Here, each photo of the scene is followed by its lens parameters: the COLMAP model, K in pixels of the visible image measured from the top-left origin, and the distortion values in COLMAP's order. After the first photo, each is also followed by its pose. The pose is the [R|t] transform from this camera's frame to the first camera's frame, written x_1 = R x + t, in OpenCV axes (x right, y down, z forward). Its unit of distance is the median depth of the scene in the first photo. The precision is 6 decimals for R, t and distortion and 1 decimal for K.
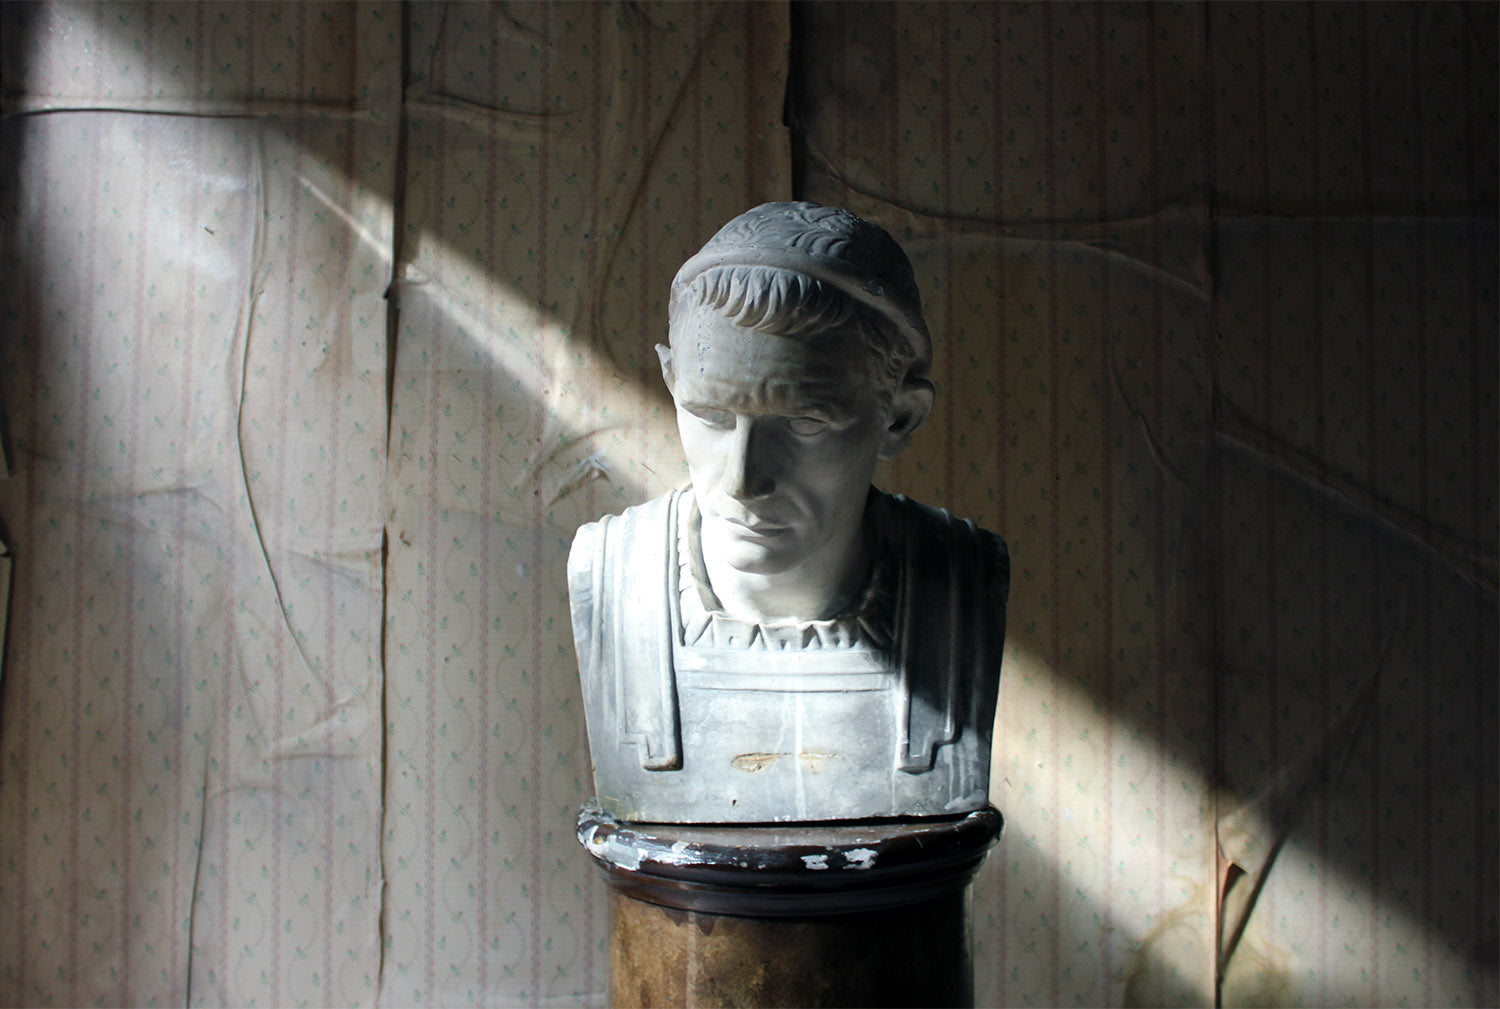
lens RADIAL K [[1494.4, 0, 745.4], [0, 1494.4, 493.4], [0, 0, 1]] dist [-0.147125, 0.131763]
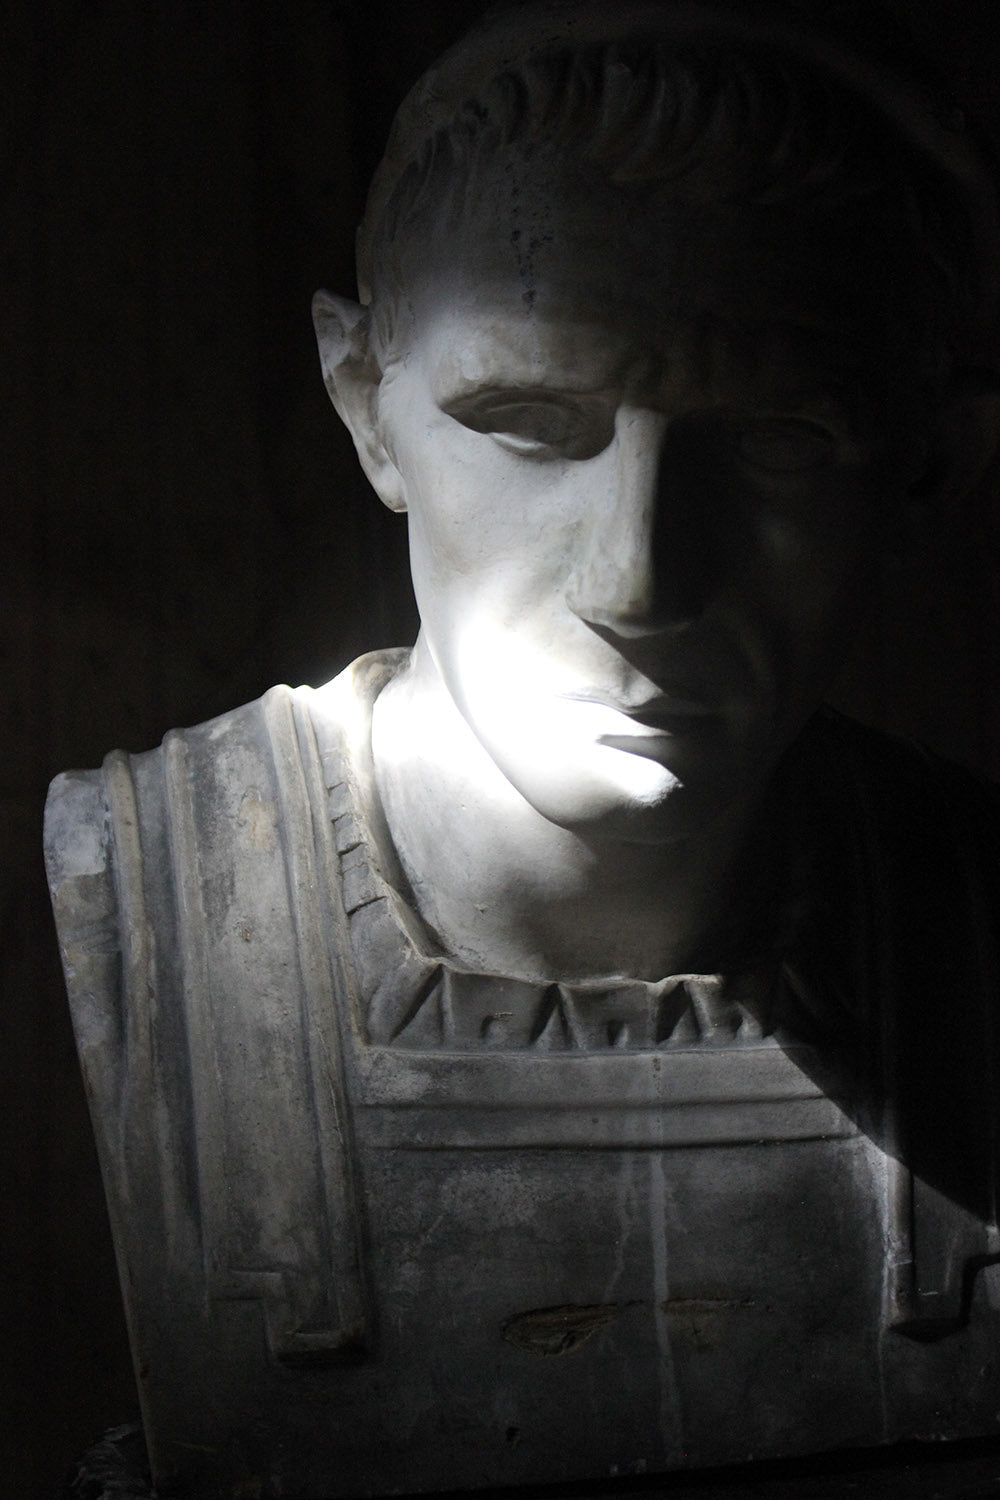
lens RADIAL K [[2484.1, 0, 499.7], [0, 2484.1, 745.8], [0, 0, 1]] dist [-0.014072, 0.159727]
pose [[0.972762, 0.000215, 0.231807, -0.159501], [0.016364, 0.997441, -0.069598, 0.067474], [-0.231228, 0.071495, 0.970269, 0.328119]]
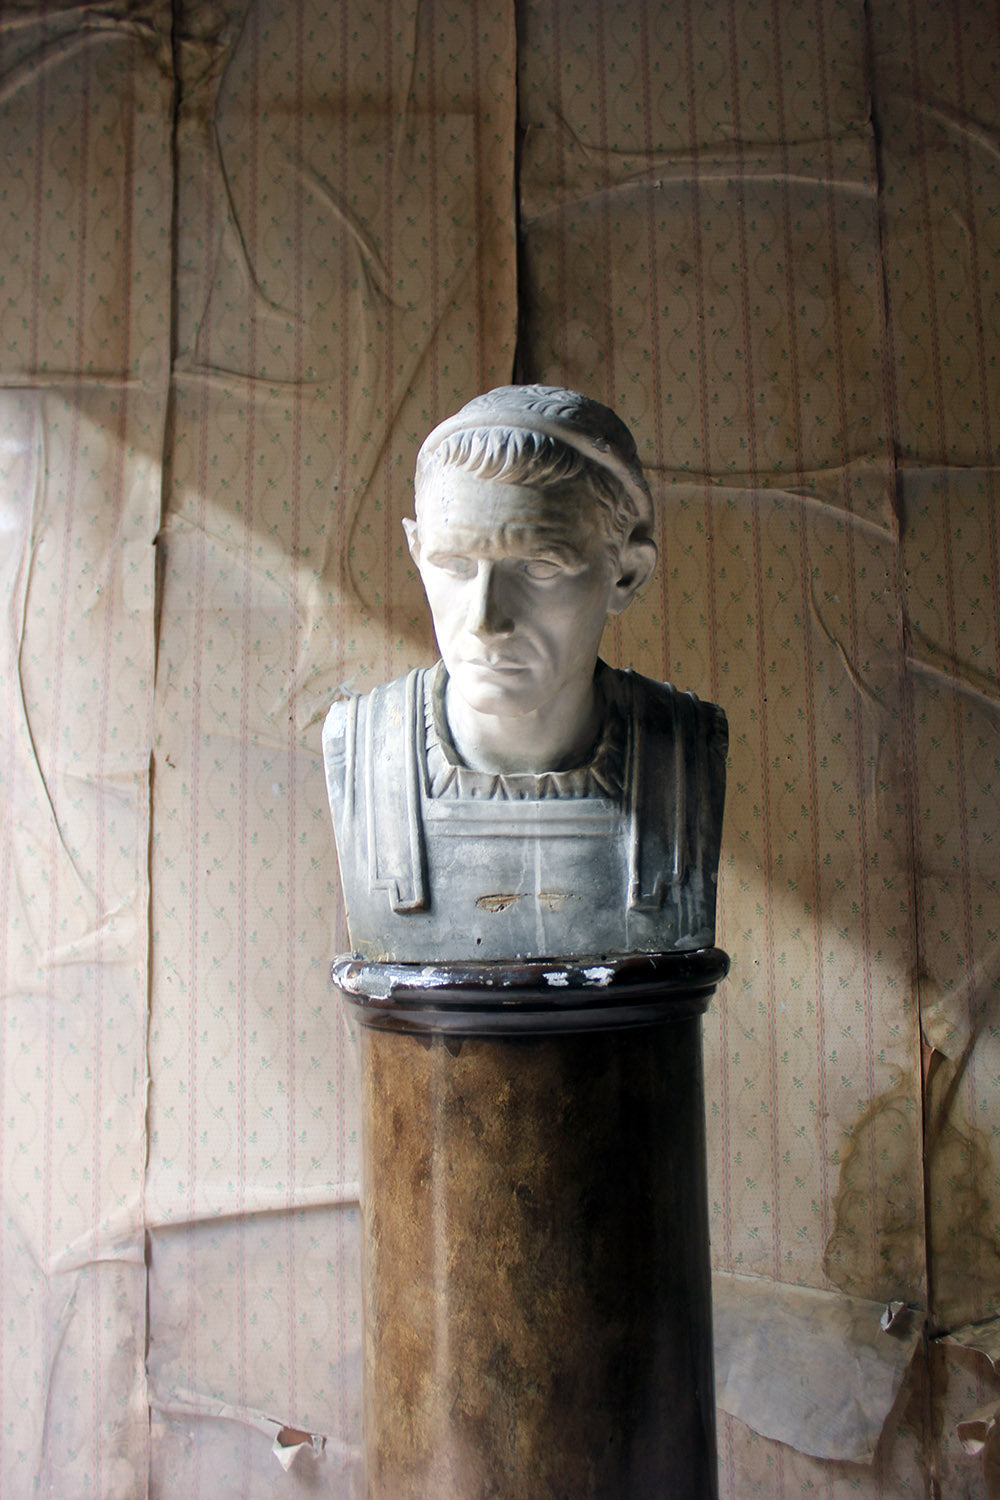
lens RADIAL K [[1349.0, 0, 498.7], [0, 1349.0, 740.9], [0, 0, 1]] dist [-0.165363, 0.147298]
pose [[0.999763, -0.011415, 0.018547, -0.009149], [0.012694, 0.997441, -0.070355, 0.127763], [-0.017696, 0.070574, 0.997350, 0.021467]]
